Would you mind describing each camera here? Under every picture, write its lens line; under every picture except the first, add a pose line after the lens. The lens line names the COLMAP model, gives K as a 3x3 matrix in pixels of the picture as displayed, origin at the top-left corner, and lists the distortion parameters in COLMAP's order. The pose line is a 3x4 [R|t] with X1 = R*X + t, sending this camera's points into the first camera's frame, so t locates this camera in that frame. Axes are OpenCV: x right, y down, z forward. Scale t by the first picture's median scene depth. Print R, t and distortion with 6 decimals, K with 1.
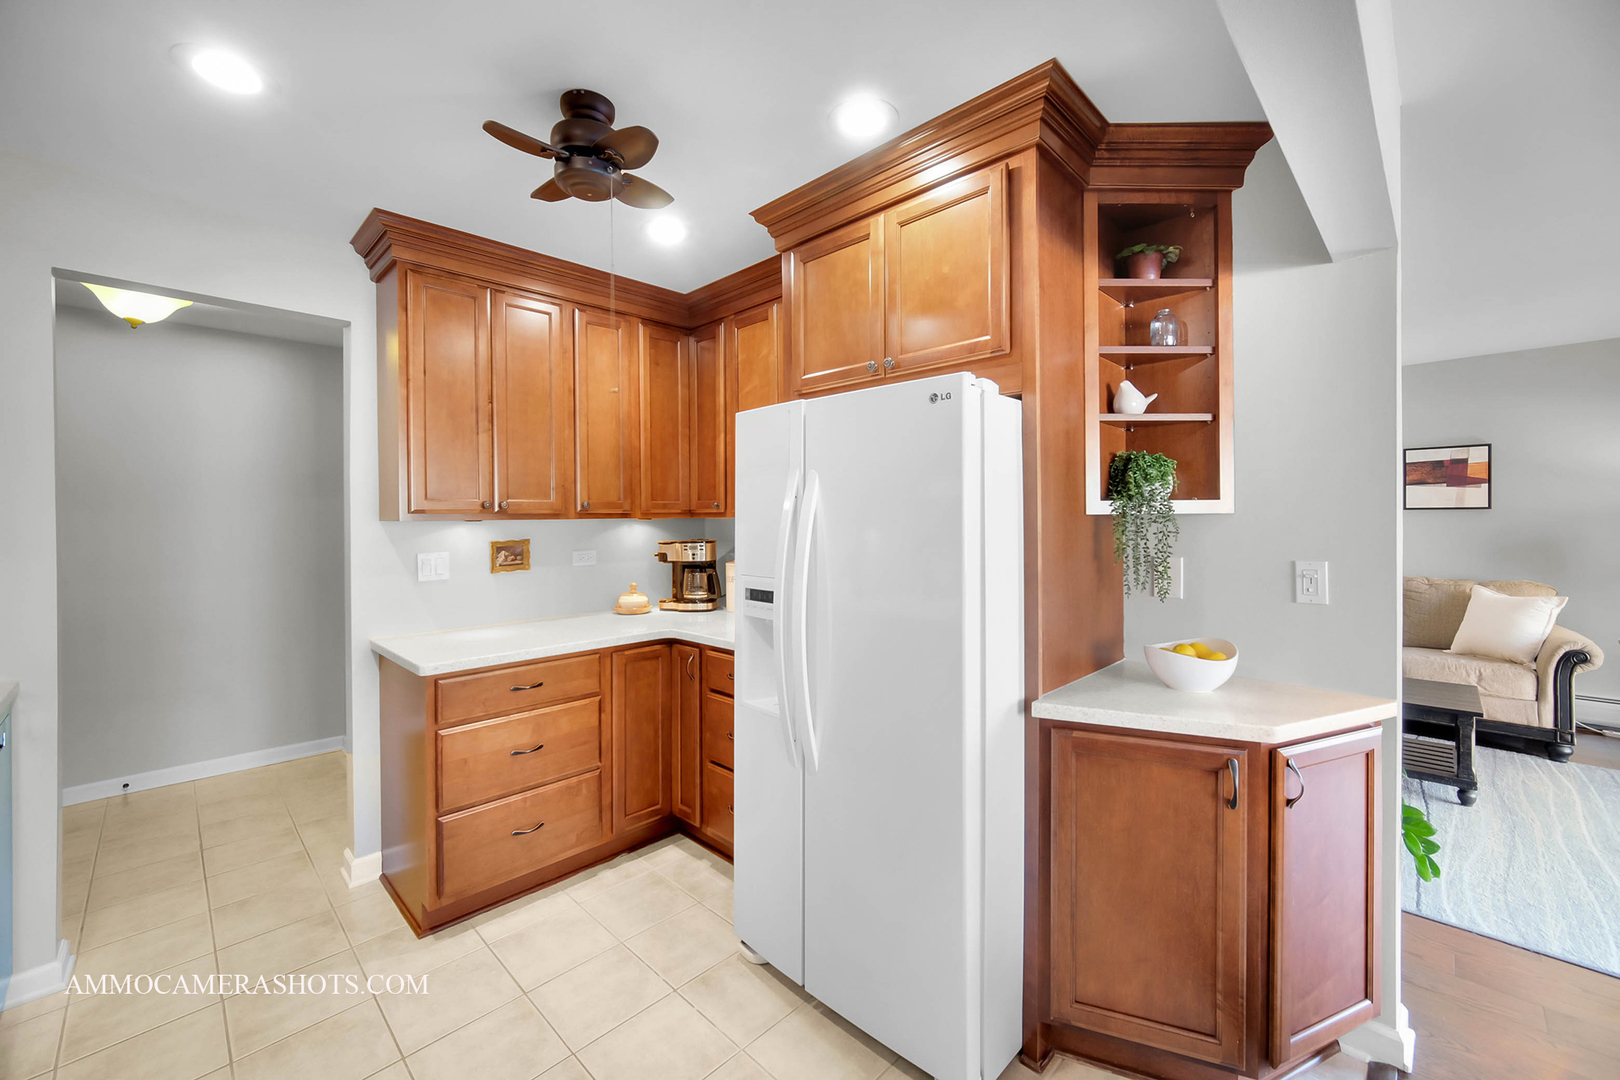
lens RADIAL K [[651.1, 0, 818.5], [0, 651.1, 523.0], [0, 0, 1]] dist [-0.005284, 0.001667]
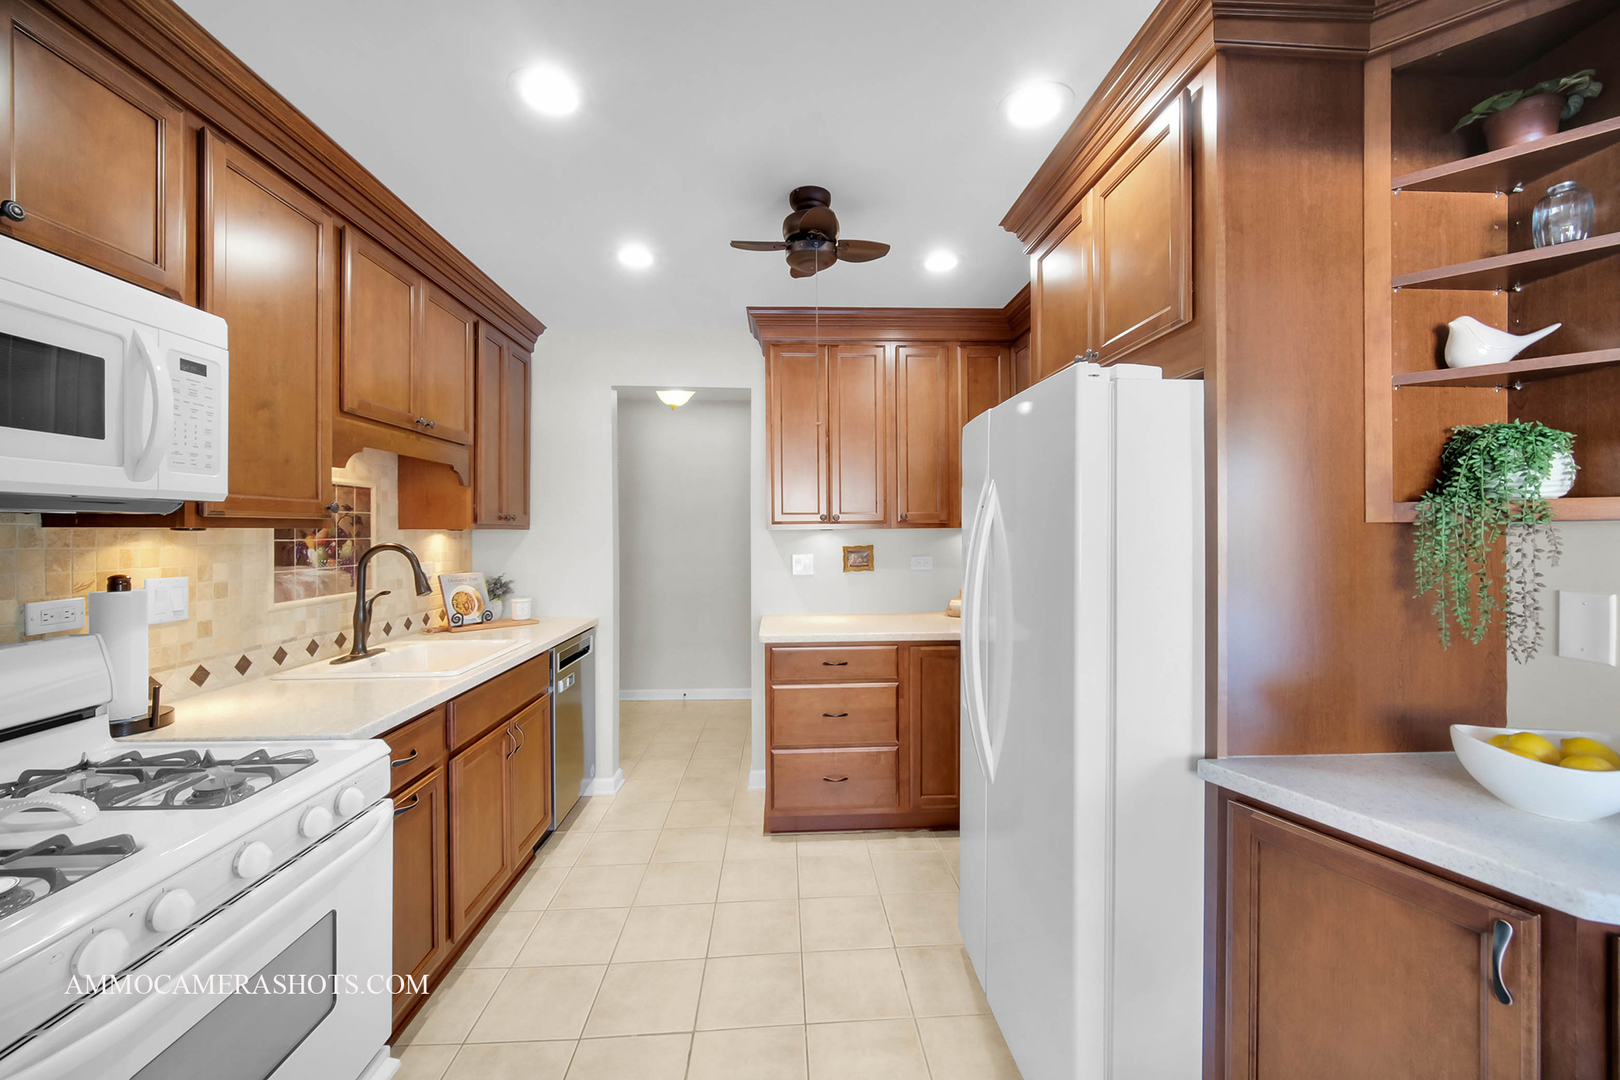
lens RADIAL K [[651.1, 0, 820.1], [0, 651.1, 532.5], [0, 0, 1]] dist [-0.005284, 0.001667]
pose [[0.732480, 0.005186, -0.680769, 0.373921], [-0.004310, 0.999986, 0.002980, -0.001573], [0.680775, 0.000751, 0.732492, 0.072597]]
